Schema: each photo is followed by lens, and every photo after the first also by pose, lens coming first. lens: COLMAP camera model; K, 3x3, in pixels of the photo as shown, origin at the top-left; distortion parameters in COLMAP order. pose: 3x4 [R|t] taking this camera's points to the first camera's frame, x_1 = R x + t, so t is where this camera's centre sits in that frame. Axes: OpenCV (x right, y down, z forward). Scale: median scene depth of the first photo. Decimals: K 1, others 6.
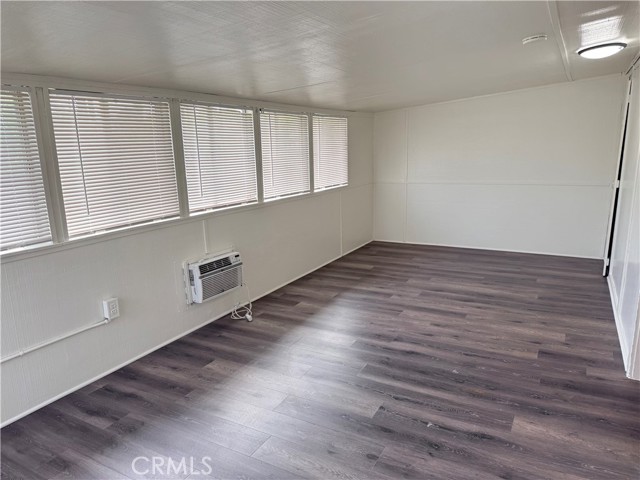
lens RADIAL K [[454.1, 0, 322.7], [0, 454.1, 241.9], [0, 0, 1]] dist [0.149334, -0.189021]
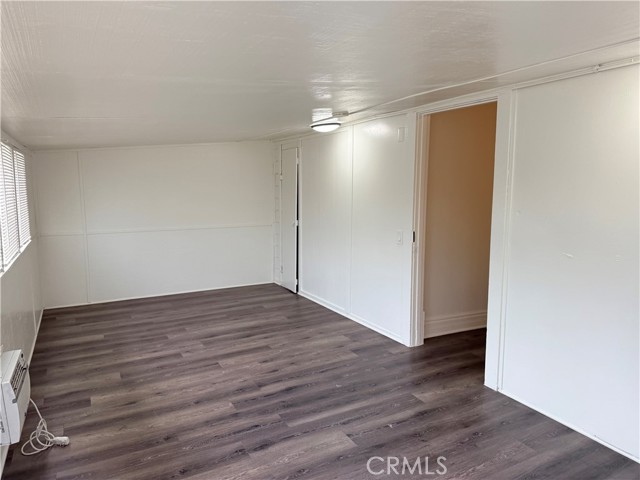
lens RADIAL K [[454.1, 0, 322.7], [0, 454.1, 241.9], [0, 0, 1]] dist [0.149334, -0.189021]
pose [[0.543835, -0.082885, 0.835089, -0.498037], [0.165873, 0.986095, -0.010148, -0.051896], [-0.822636, 0.144038, 0.550021, 0.262319]]
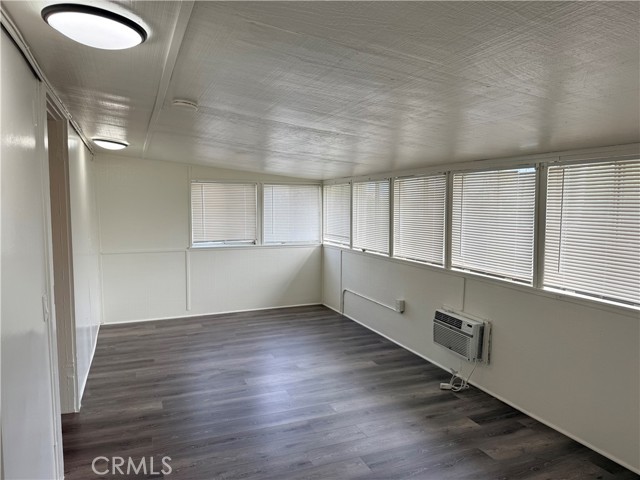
lens RADIAL K [[454.1, 0, 322.7], [0, 454.1, 241.9], [0, 0, 1]] dist [0.149334, -0.189021]
pose [[-0.621767, 0.090184, -0.777993, 0.716928], [-0.152357, 0.960445, 0.233095, -0.307902], [0.768241, 0.263463, -0.583432, 1.276813]]
